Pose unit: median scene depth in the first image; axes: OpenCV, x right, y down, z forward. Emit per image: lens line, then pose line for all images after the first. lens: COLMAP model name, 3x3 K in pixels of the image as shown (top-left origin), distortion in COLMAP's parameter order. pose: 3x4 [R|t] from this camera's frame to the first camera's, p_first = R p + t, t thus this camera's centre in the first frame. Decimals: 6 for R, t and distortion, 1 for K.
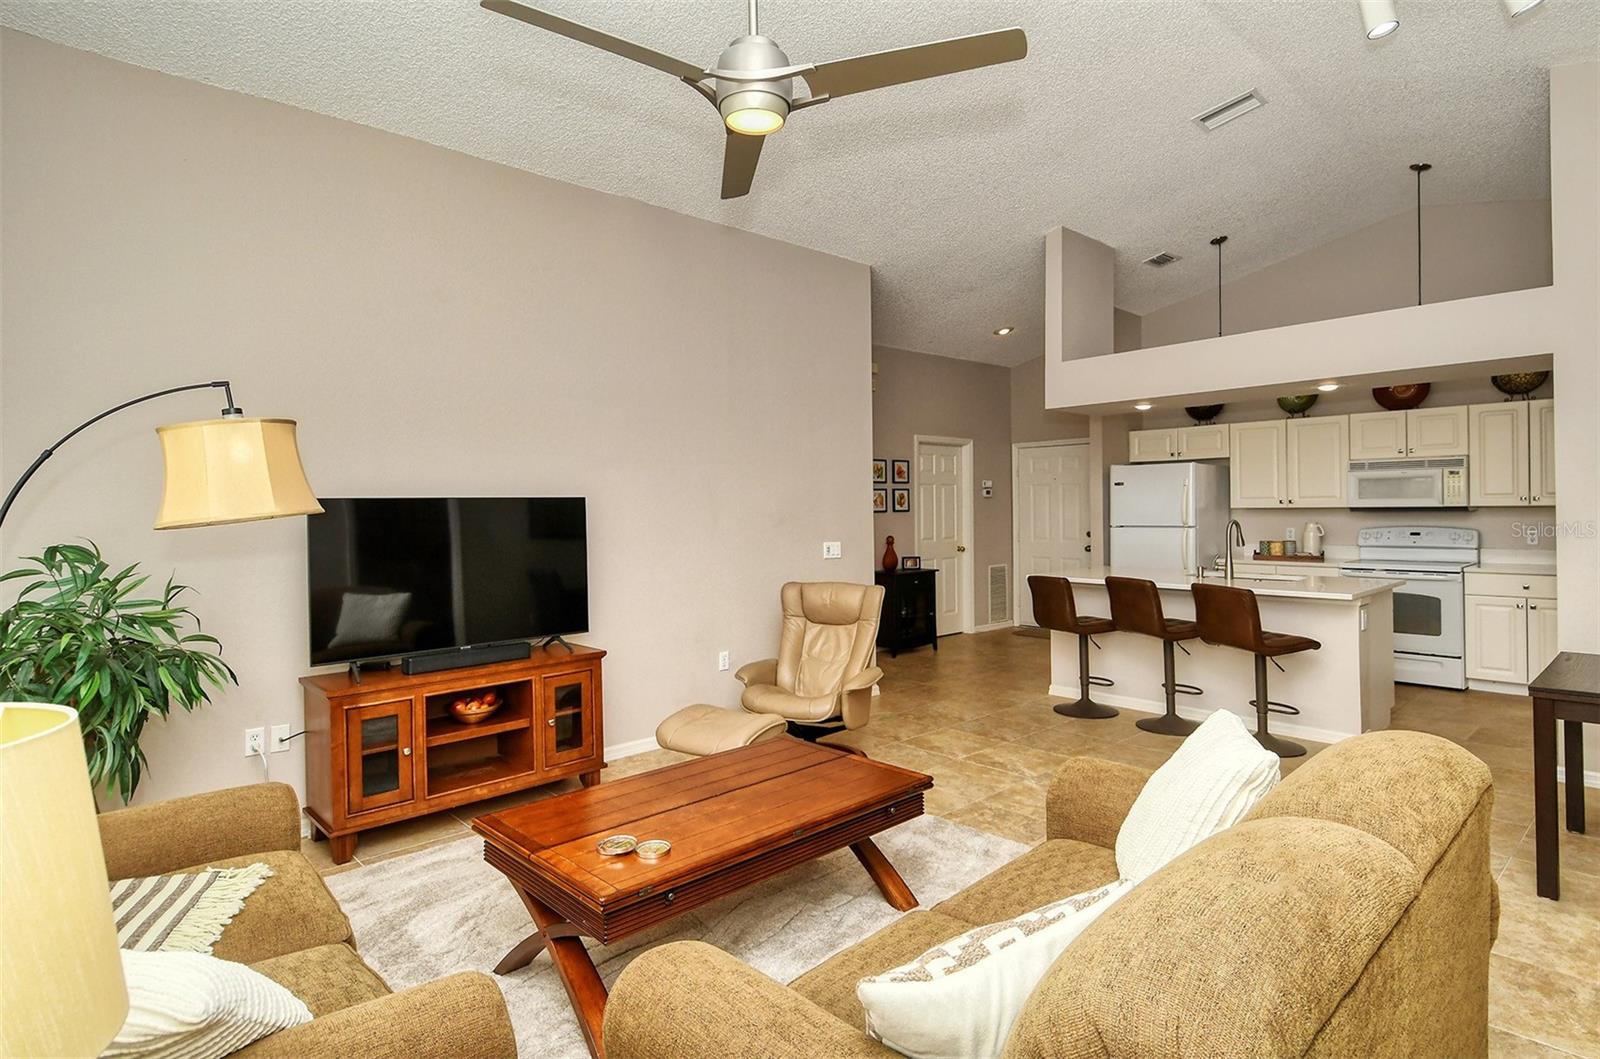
lens RADIAL K [[839.4, 0, 838.7], [0, 839.4, 488.9], [0, 0, 1]] dist [0.017324, -0.008520]
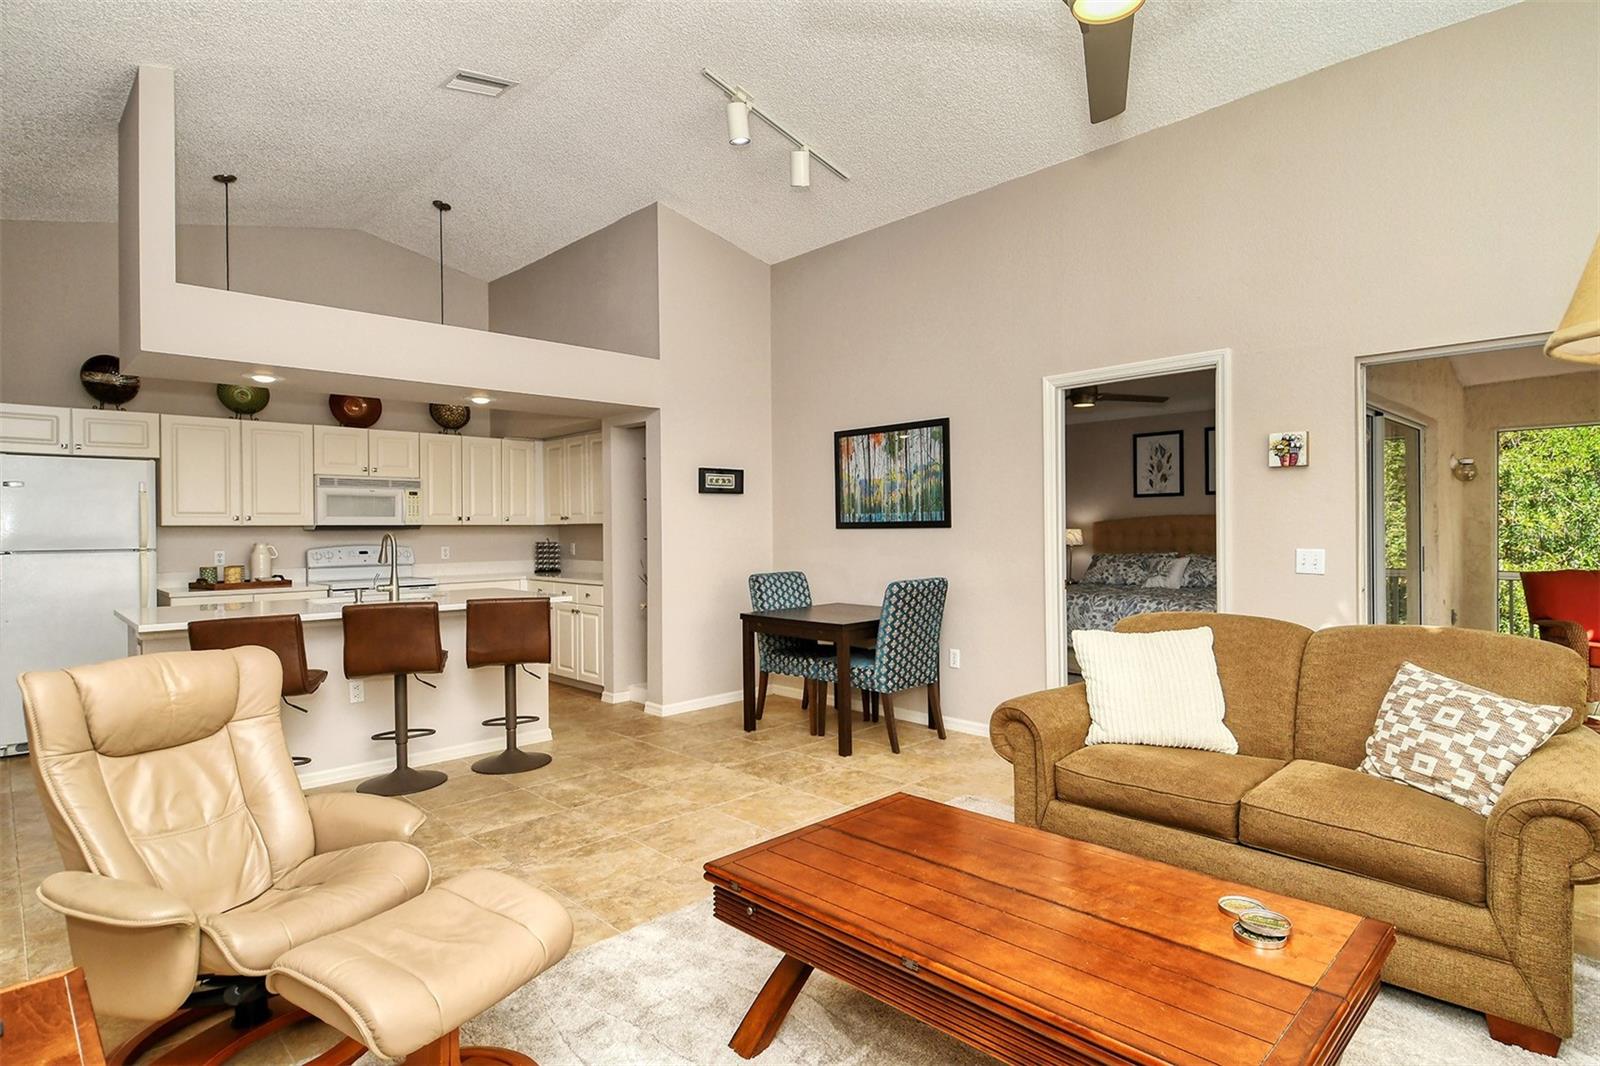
lens RADIAL K [[849.6, 0, 808.2], [0, 849.6, 531.8], [0, 0, 1]] dist [-0.001265, -0.005789]
pose [[-0.005948, 0.011841, 0.999912, -0.346954], [-0.012198, 0.999855, -0.011913, 0.035447], [-0.999908, -0.012267, -0.005803, 0.491741]]
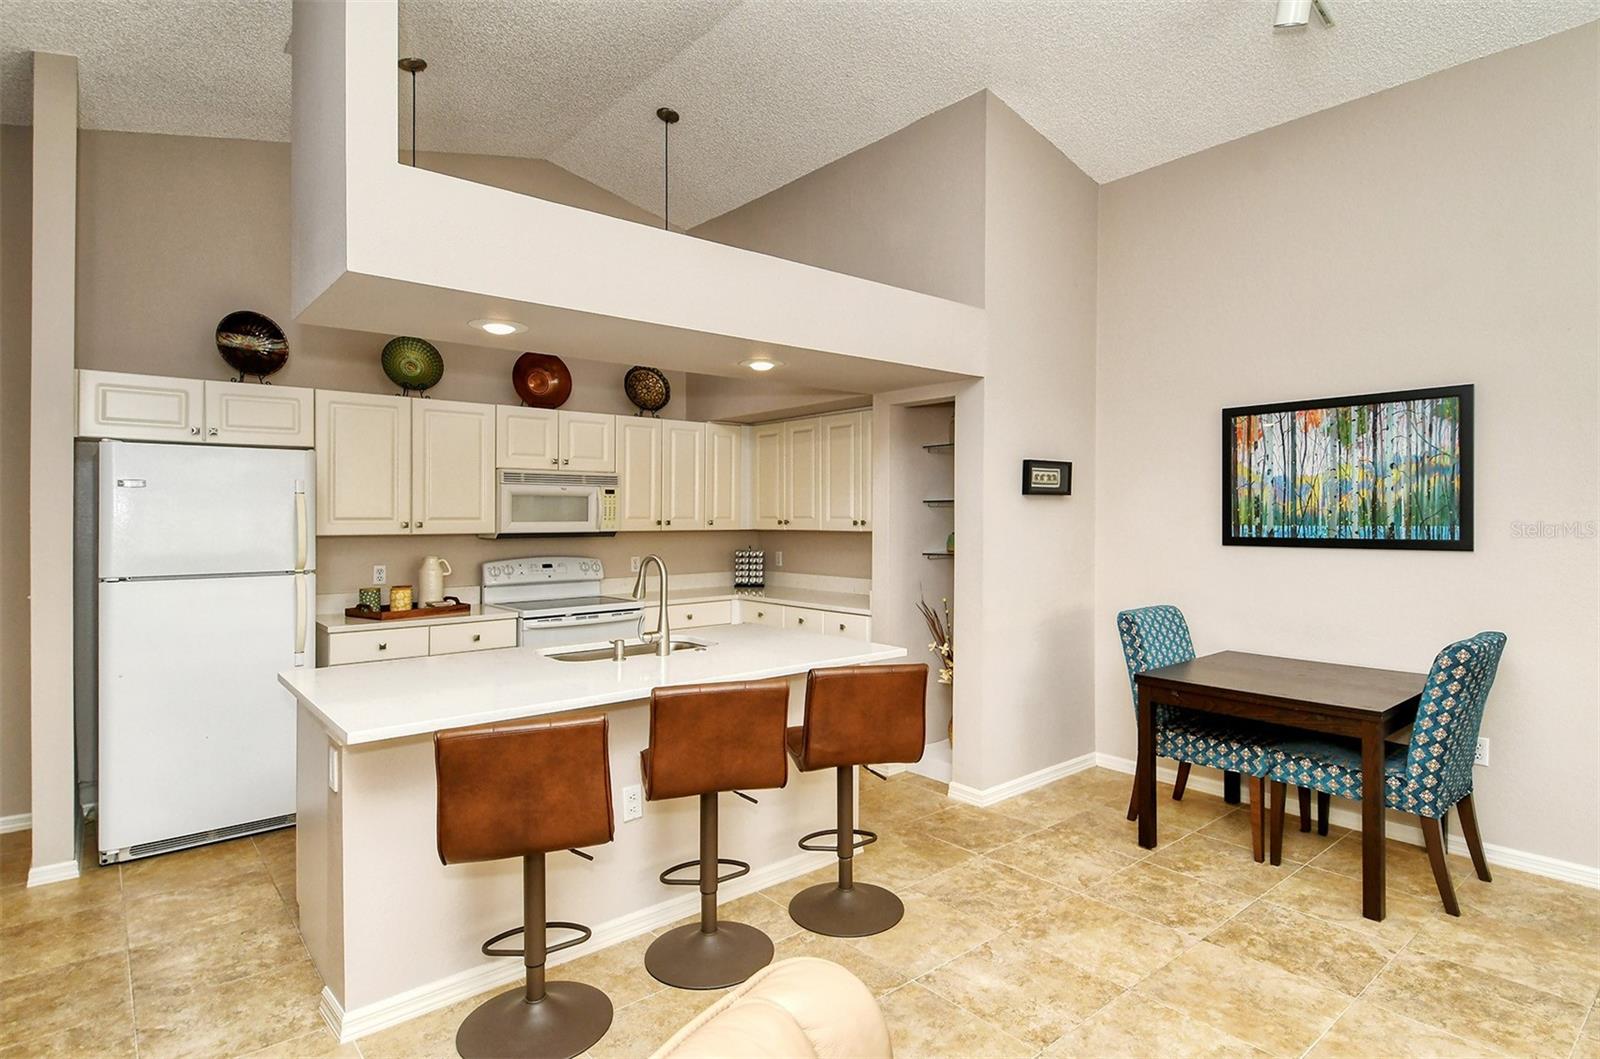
lens RADIAL K [[839.4, 0, 796.3], [0, 839.4, 509.4], [0, 0, 1]] dist [0.017324, -0.008520]
pose [[0.068678, 0.024216, 0.997345, -0.098981], [-0.018415, 0.999566, -0.023002, 0.014147], [-0.997469, -0.016786, 0.069095, 0.736277]]
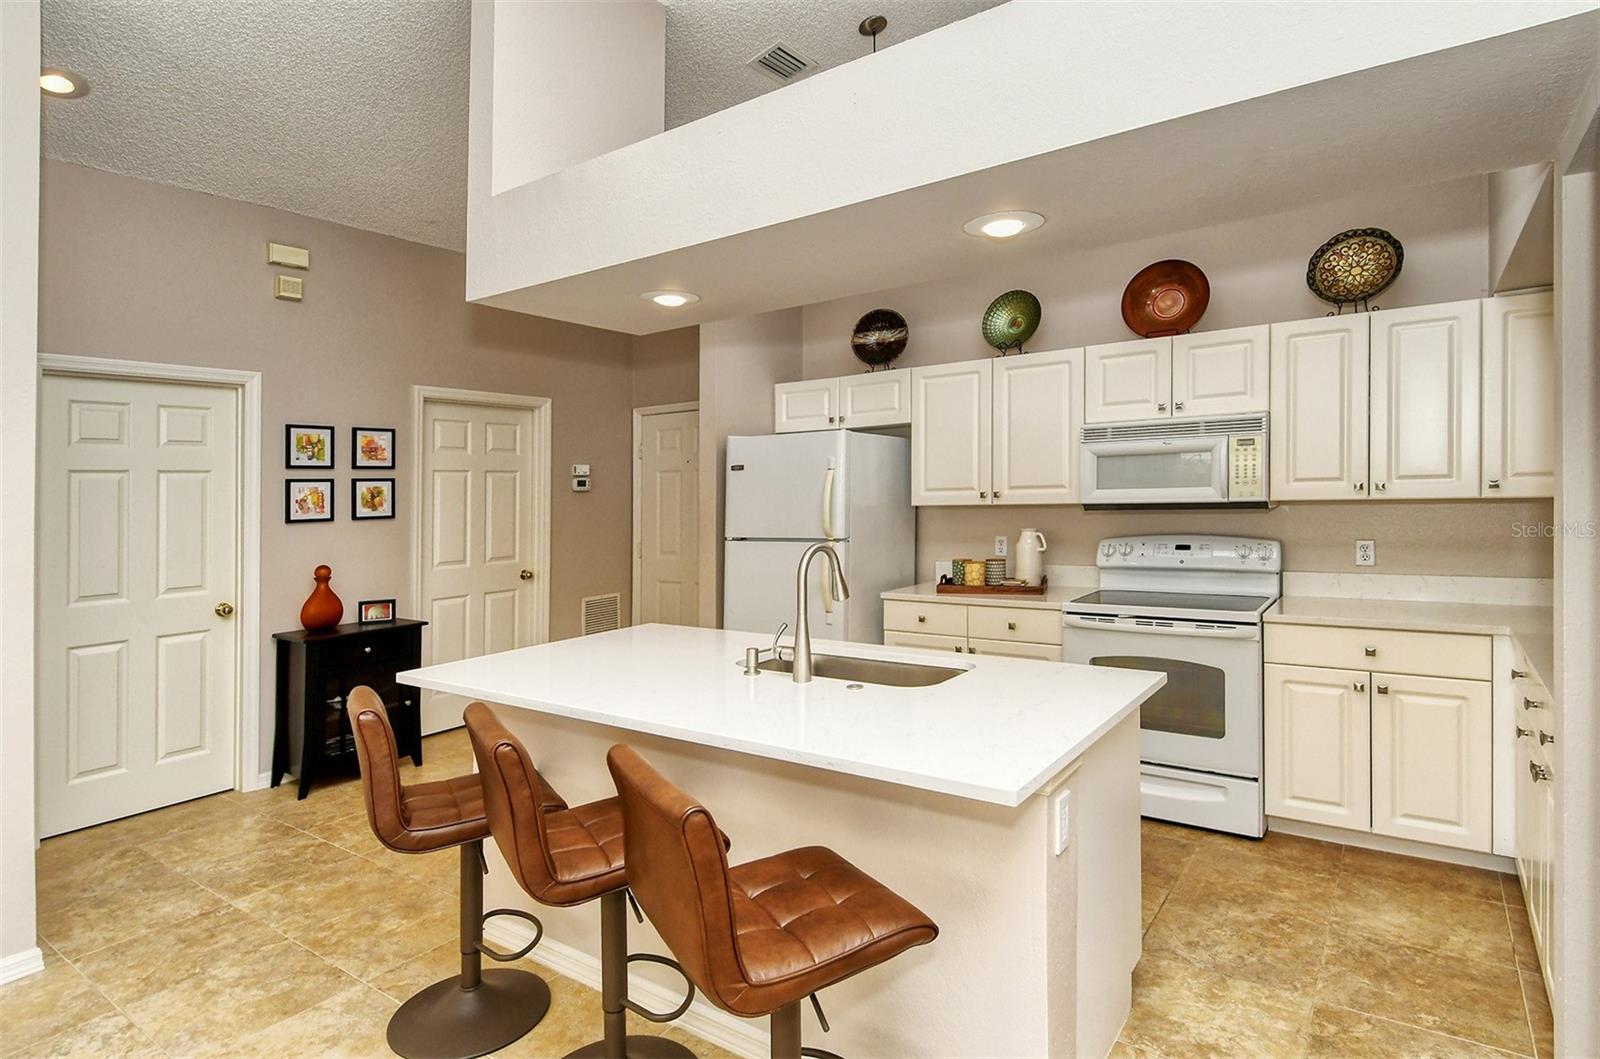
lens RADIAL K [[839.4, 0, 801.3], [0, 839.4, 516.4], [0, 0, 1]] dist [0.017324, -0.008520]
pose [[0.984101, -0.016464, 0.176845, 0.323334], [0.008731, 0.998975, 0.044416, 0.002856], [-0.177395, -0.042166, 0.983236, 0.480130]]
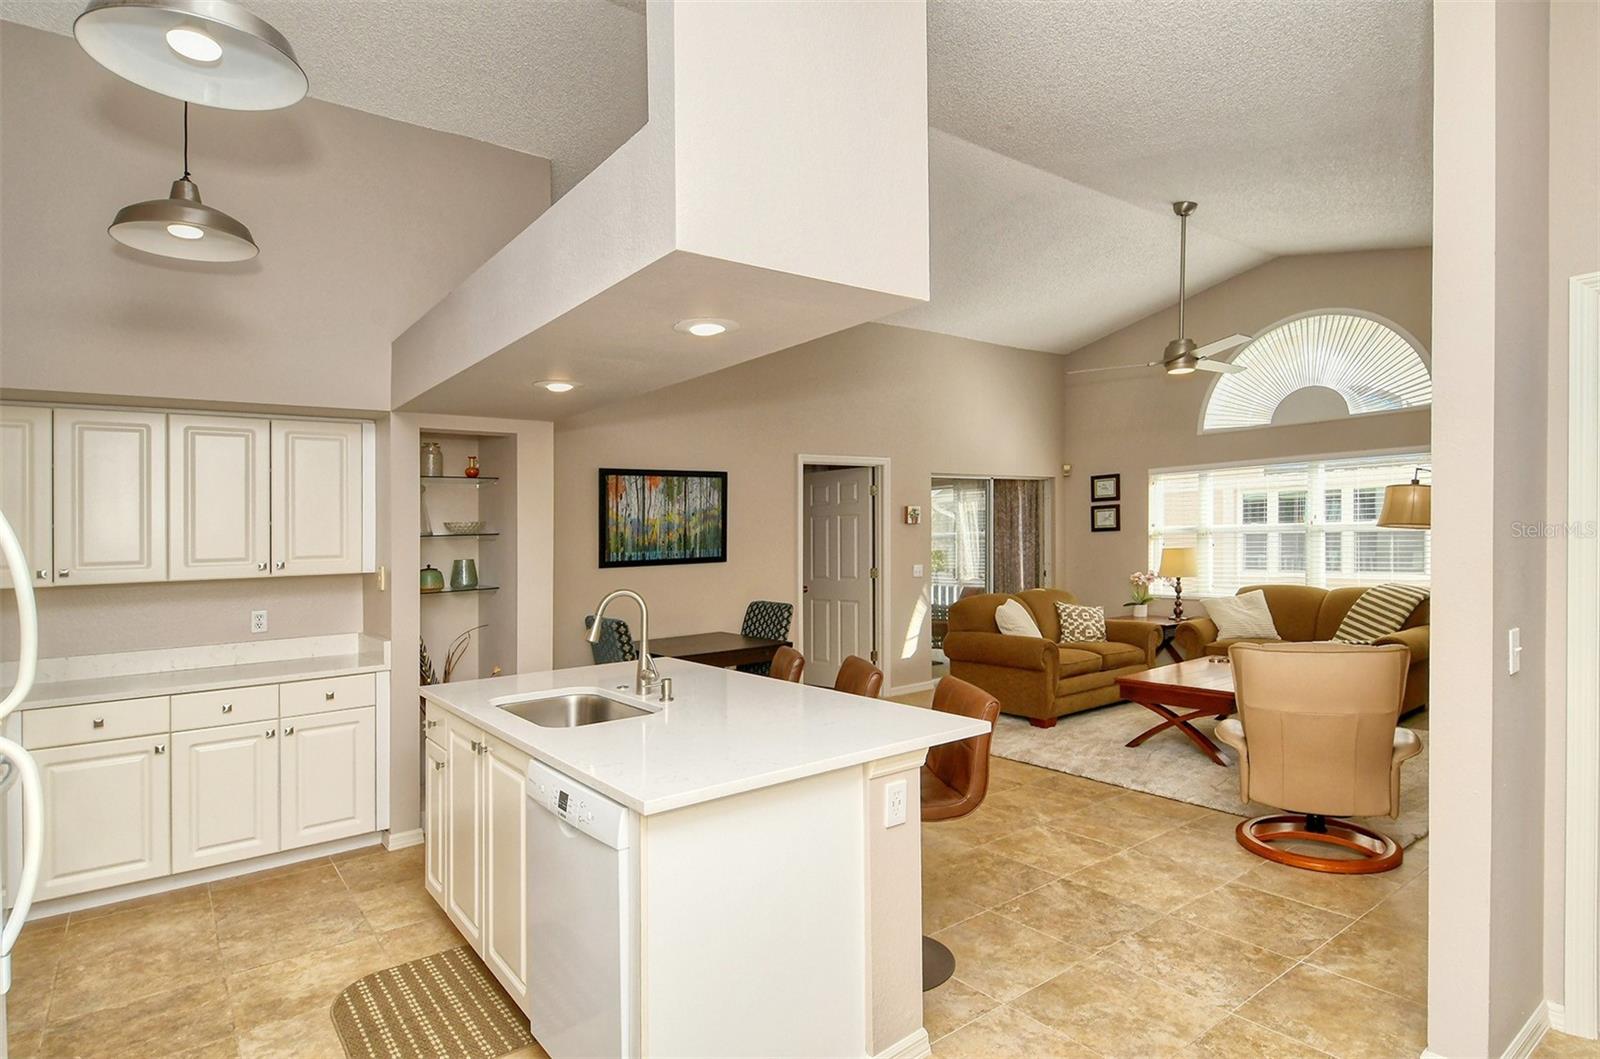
lens RADIAL K [[839.4, 0, 835.4], [0, 839.4, 551.9], [0, 0, 1]] dist [0.017324, -0.008520]
pose [[-0.993510, 0.045942, 0.104056, 0.228751], [0.045750, 0.998944, -0.004232, 0.018609], [-0.104140, 0.000556, -0.994562, 1.298760]]
